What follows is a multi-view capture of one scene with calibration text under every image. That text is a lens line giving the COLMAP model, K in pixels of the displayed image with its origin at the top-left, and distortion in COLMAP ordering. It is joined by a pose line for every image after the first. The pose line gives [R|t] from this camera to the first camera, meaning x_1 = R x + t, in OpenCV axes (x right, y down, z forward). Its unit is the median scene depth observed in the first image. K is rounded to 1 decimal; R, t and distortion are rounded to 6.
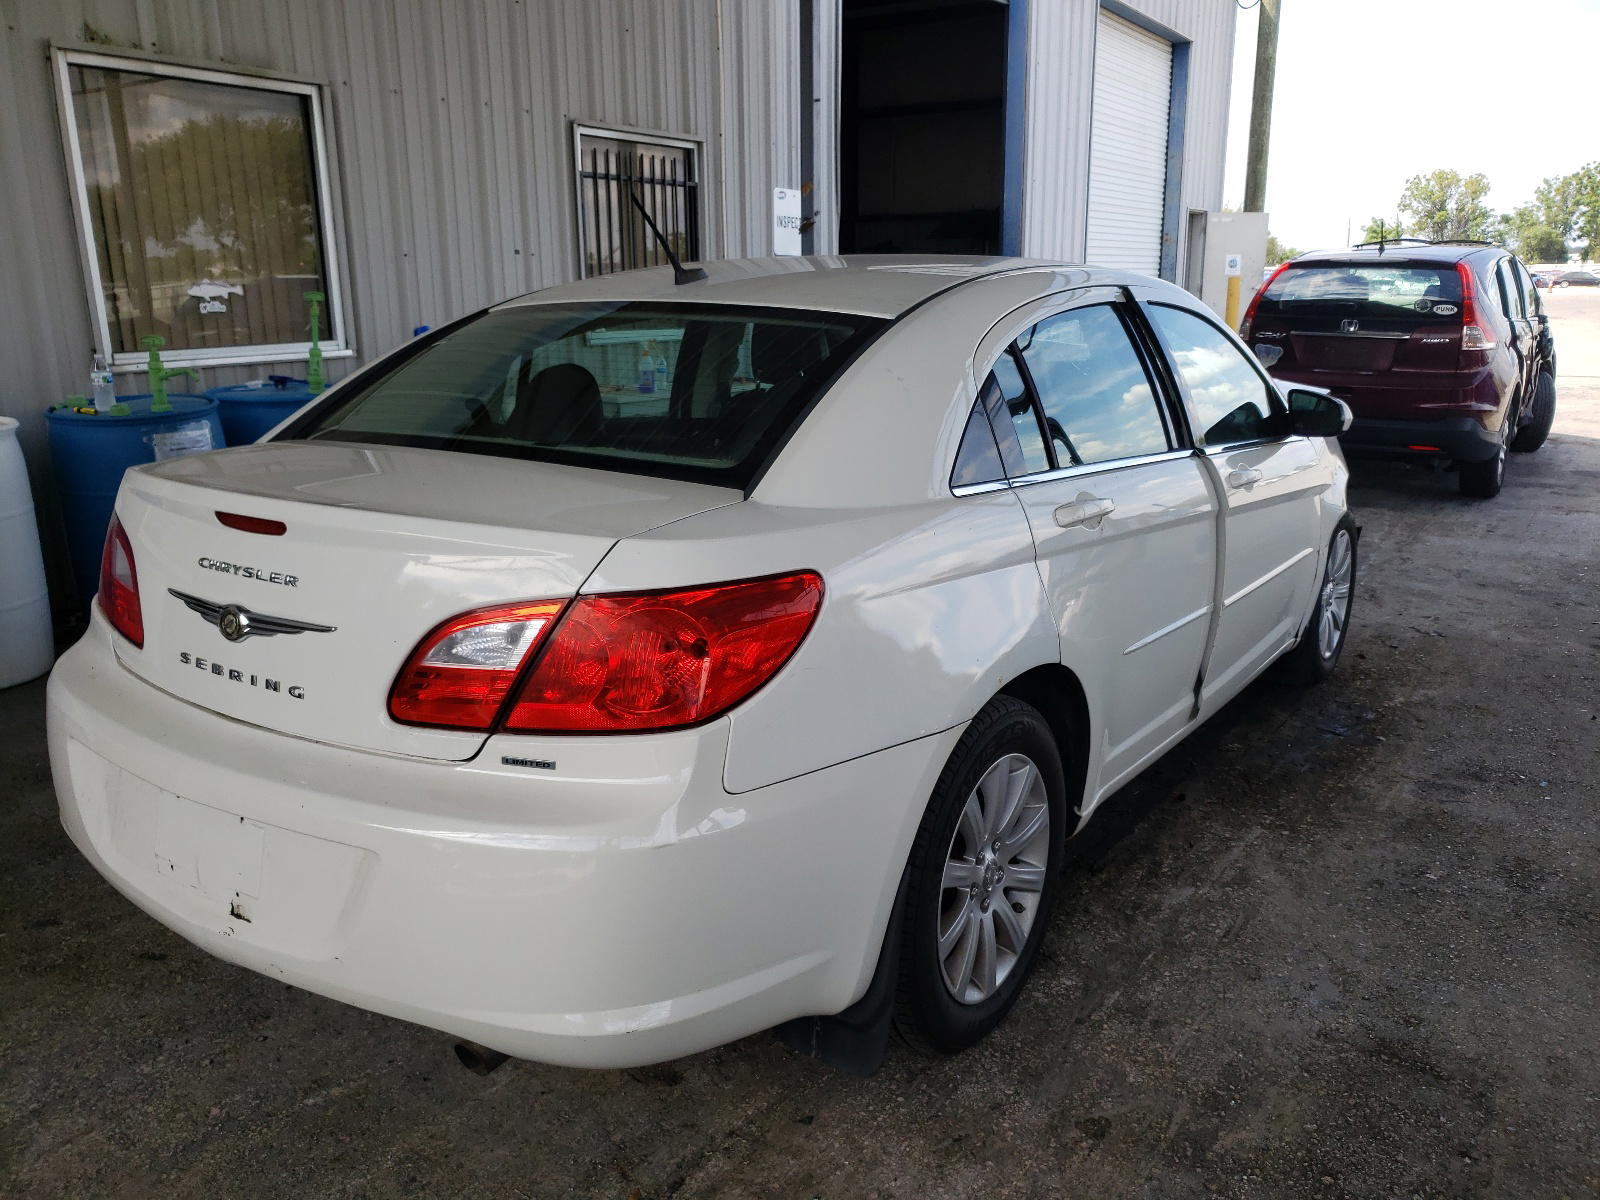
lens RADIAL K [[1239.2, 0, 800.3], [0, 1239.2, 603.2], [0, 0, 1]] dist [0.003767, 0.007615]
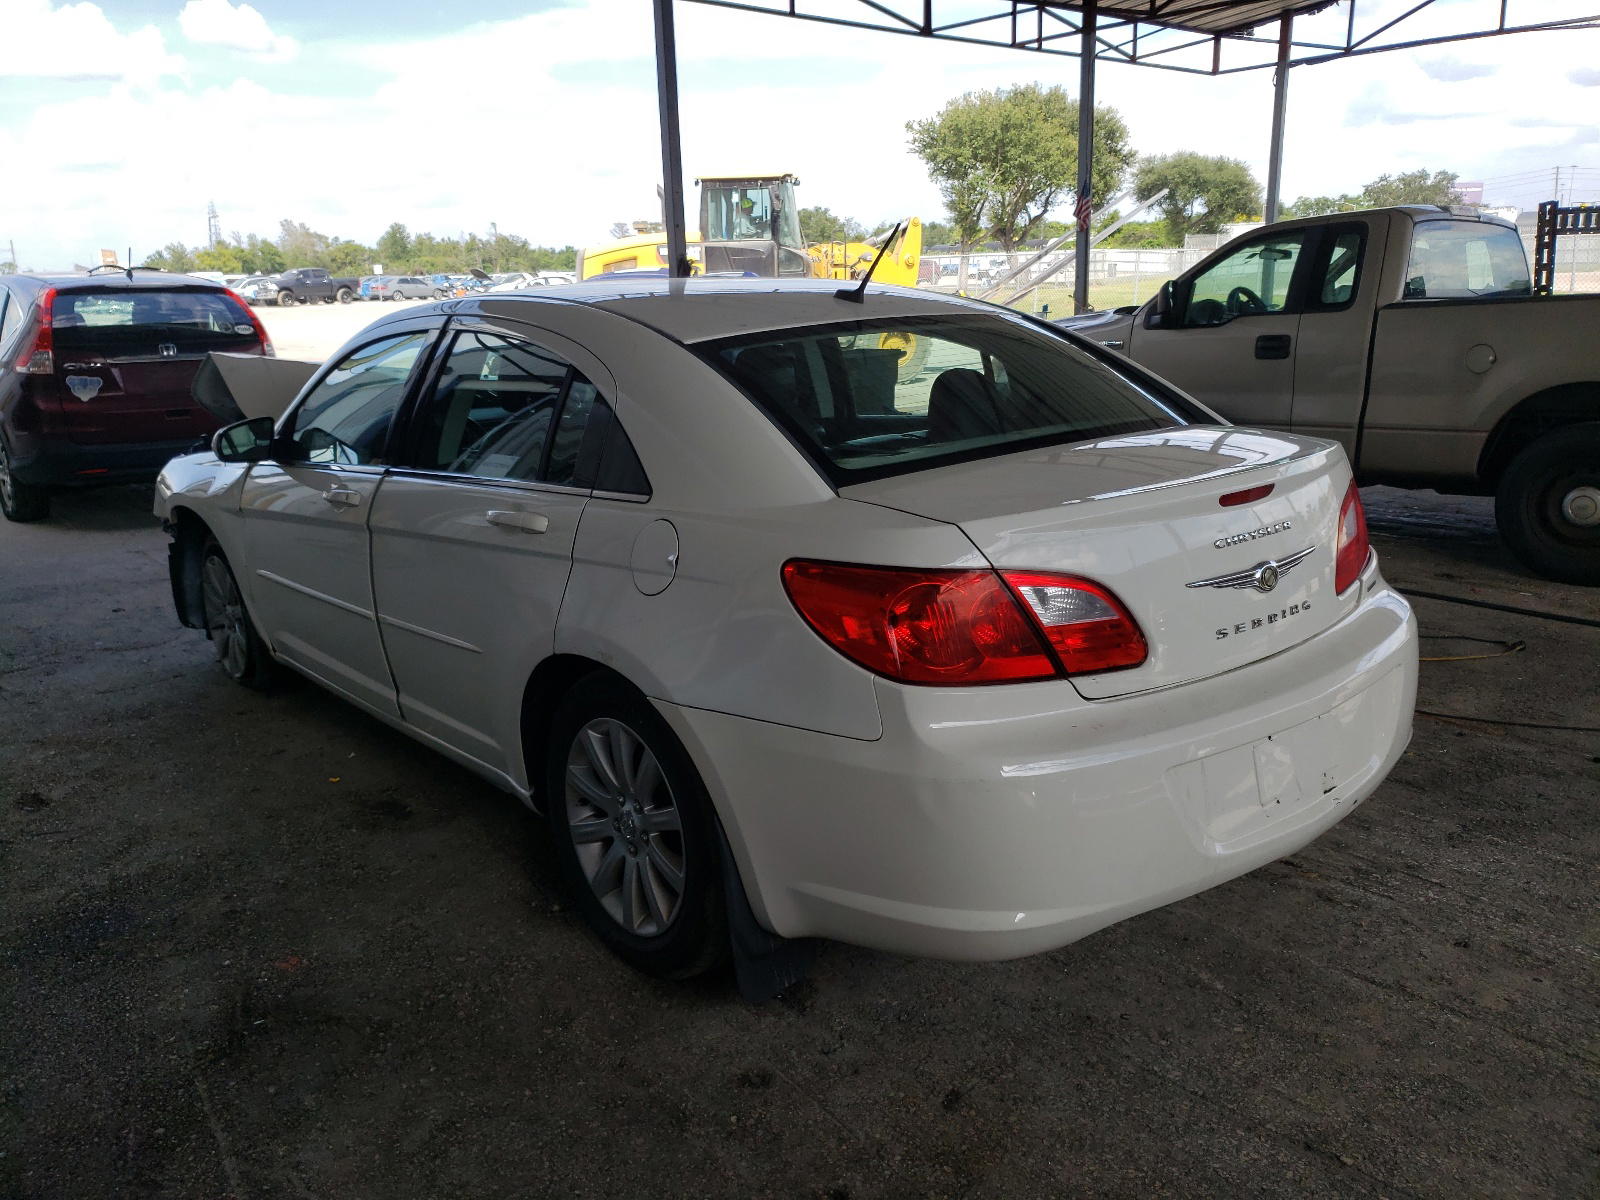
lens RADIAL K [[1239.2, 0, 797.6], [0, 1239.2, 598.2], [0, 0, 1]] dist [0.003767, 0.007615]
pose [[0.272975, -0.241310, 0.931265, -1.629483], [0.263519, 0.949760, 0.168859, -0.275015], [-0.925226, 0.199312, 0.322850, 0.984716]]
